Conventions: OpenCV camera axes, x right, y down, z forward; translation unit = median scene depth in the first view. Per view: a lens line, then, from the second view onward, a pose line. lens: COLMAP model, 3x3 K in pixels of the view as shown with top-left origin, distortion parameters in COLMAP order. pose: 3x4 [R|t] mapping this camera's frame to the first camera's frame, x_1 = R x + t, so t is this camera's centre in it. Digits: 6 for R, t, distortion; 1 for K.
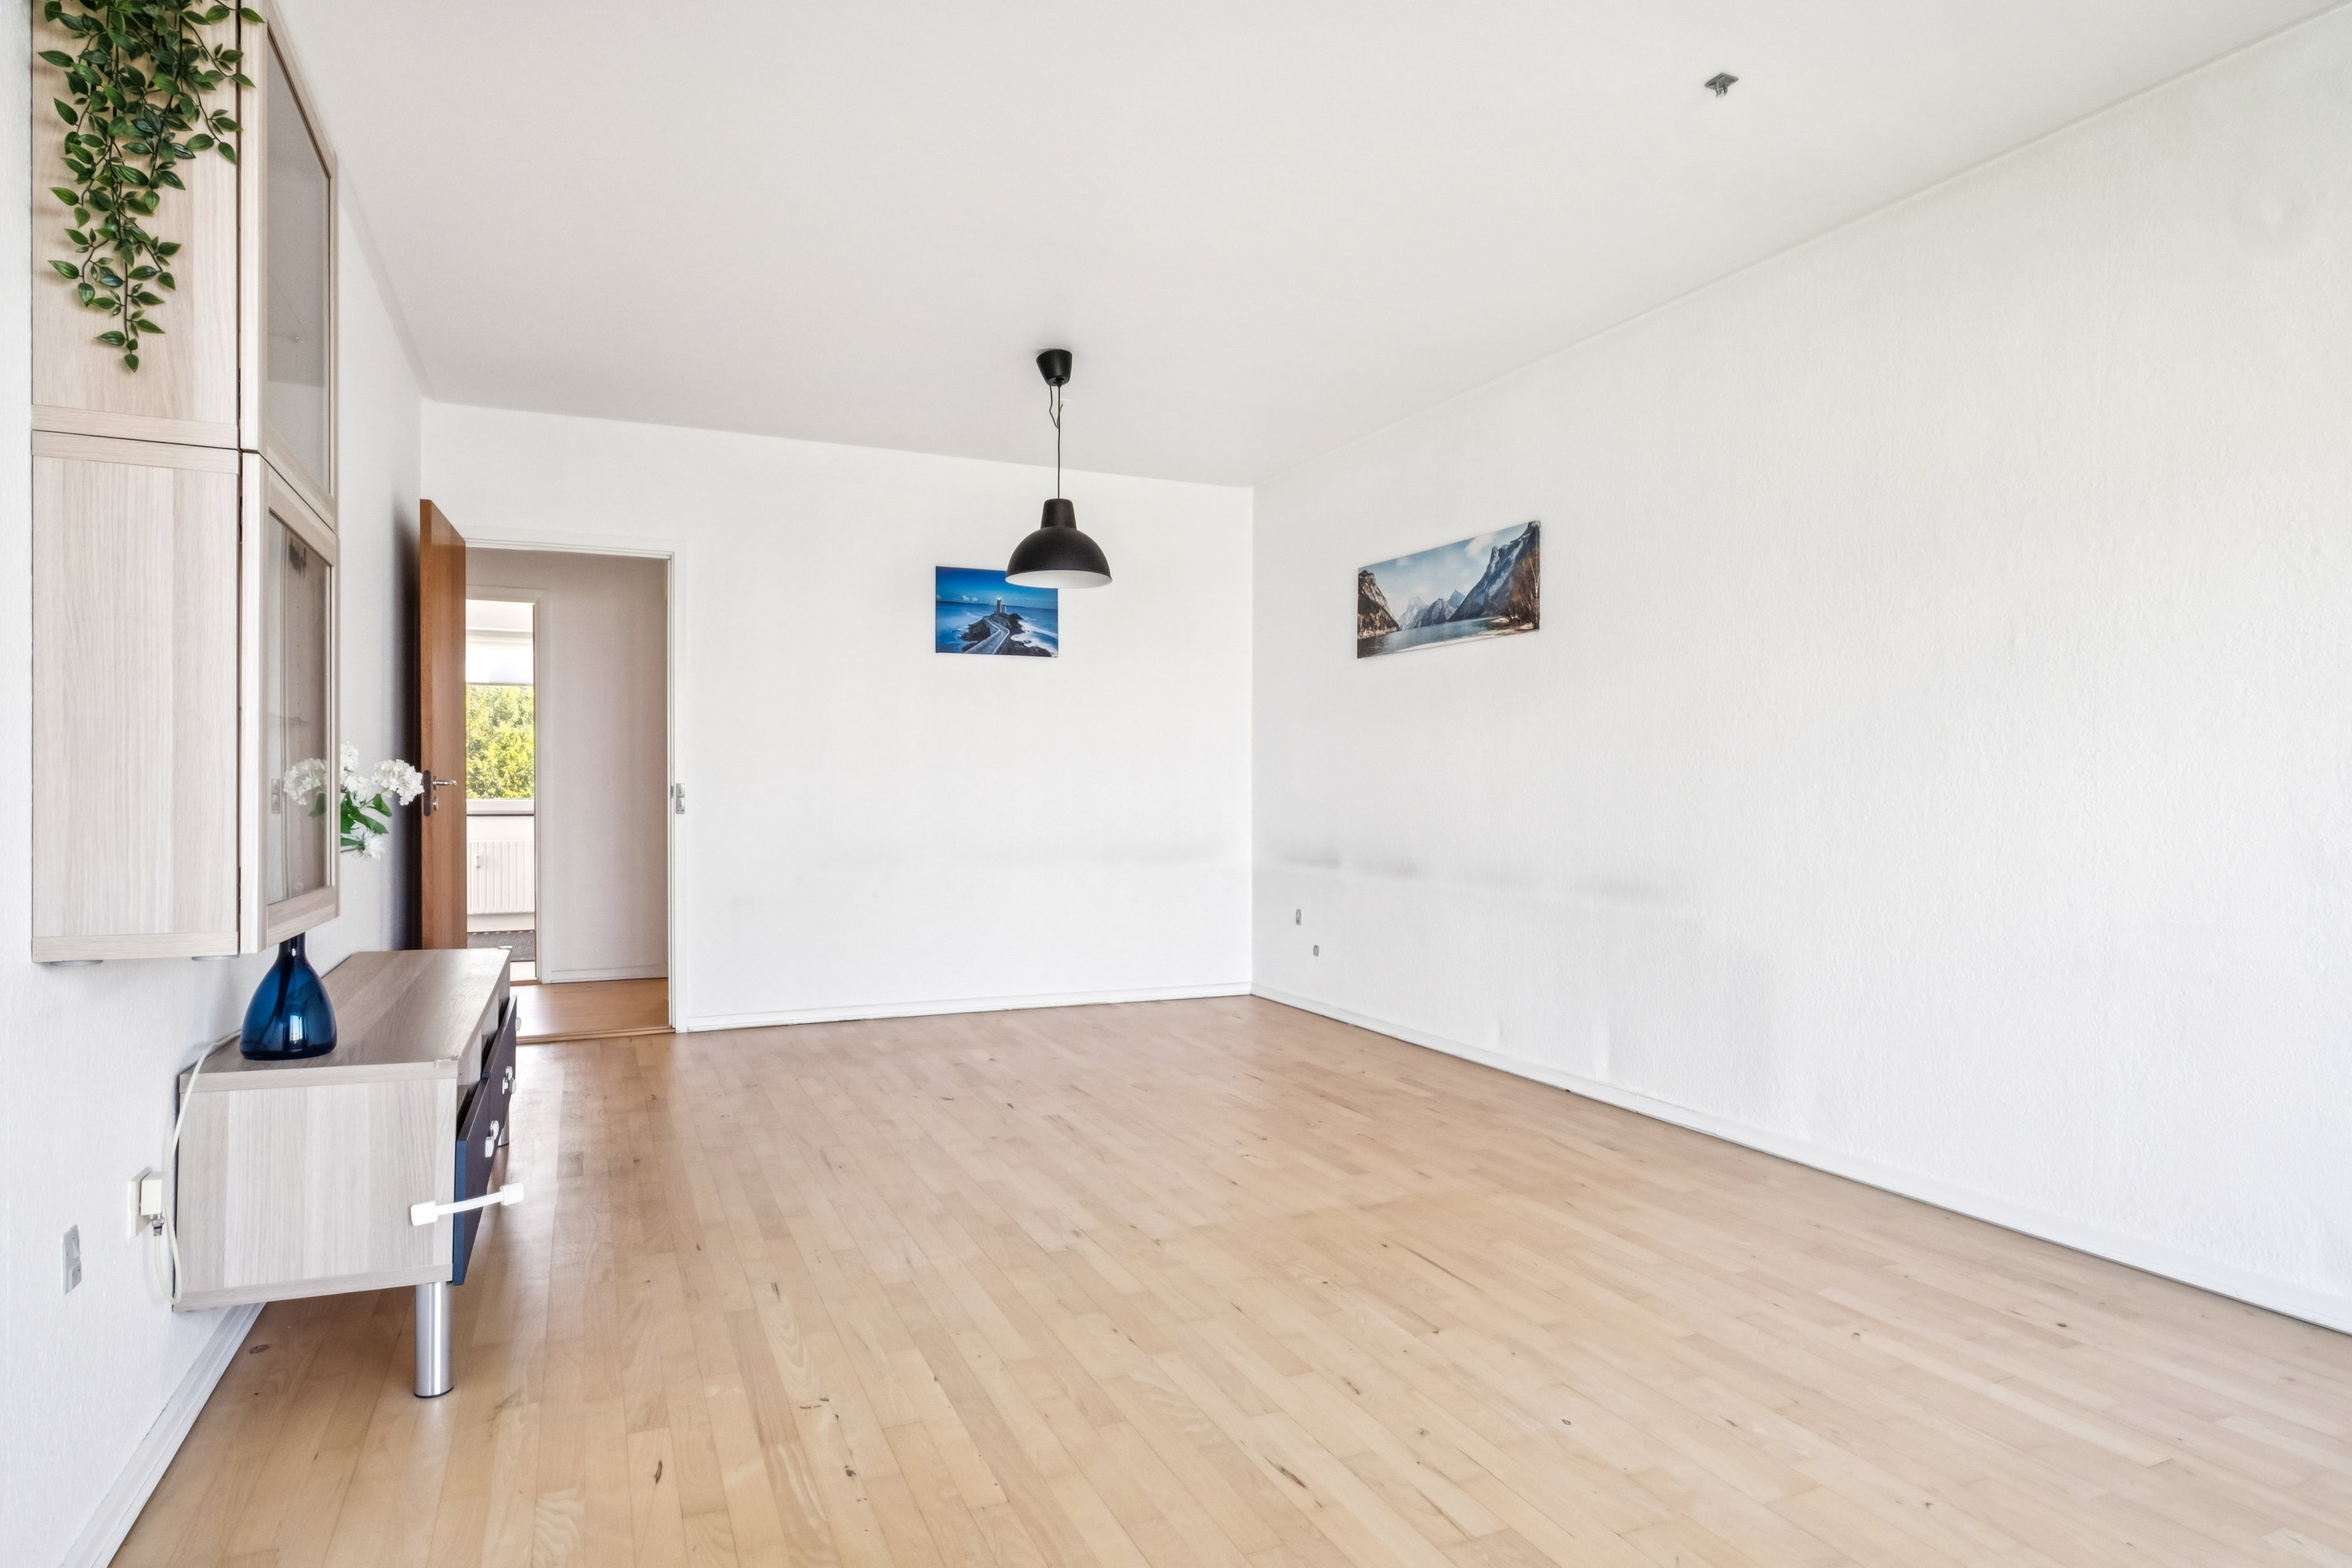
lens RADIAL K [[1332.7, 0, 1190.9], [0, 1332.7, 792.4], [0, 0, 1]] dist [-0.007994, 0.001231]
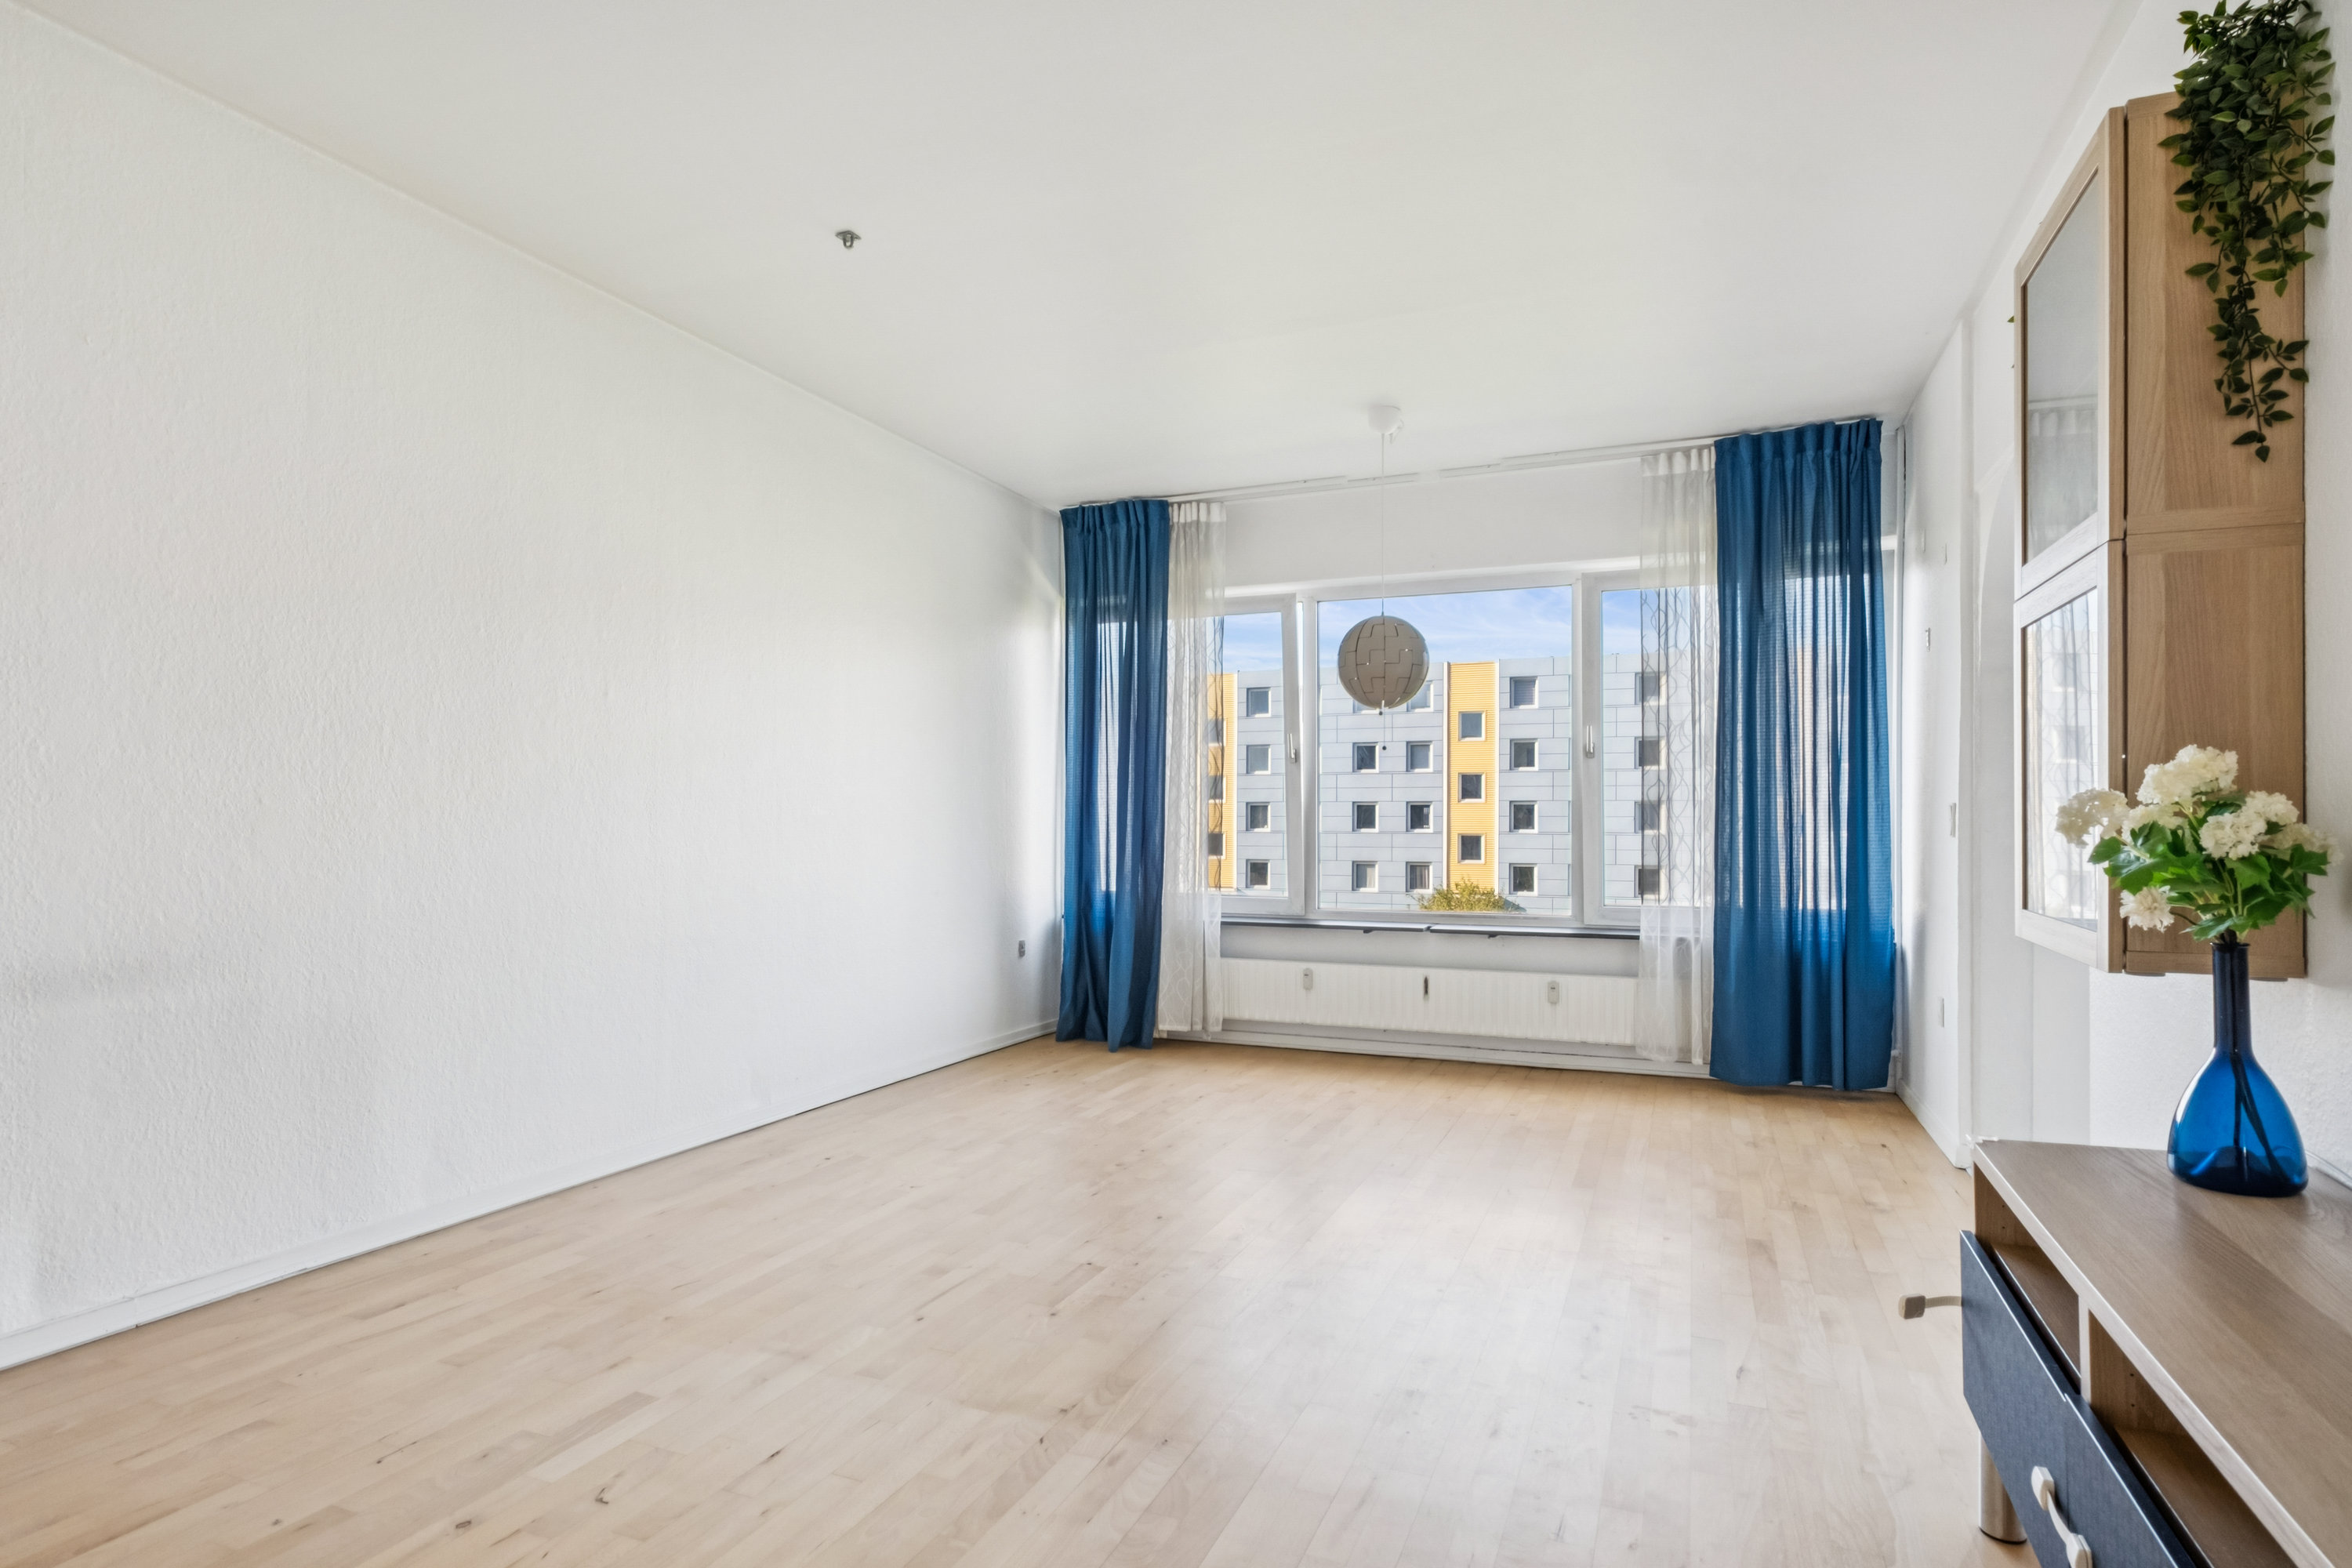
lens RADIAL K [[1215.9, 0, 1175.9], [0, 1215.9, 812.9], [0, 0, 1]] dist [-0.016682, 0.001963]
pose [[-0.670751, -0.002012, 0.741680, -0.507817], [-0.005035, 0.999986, -0.001841, -0.004959], [-0.741666, -0.004969, -0.670751, 1.238130]]
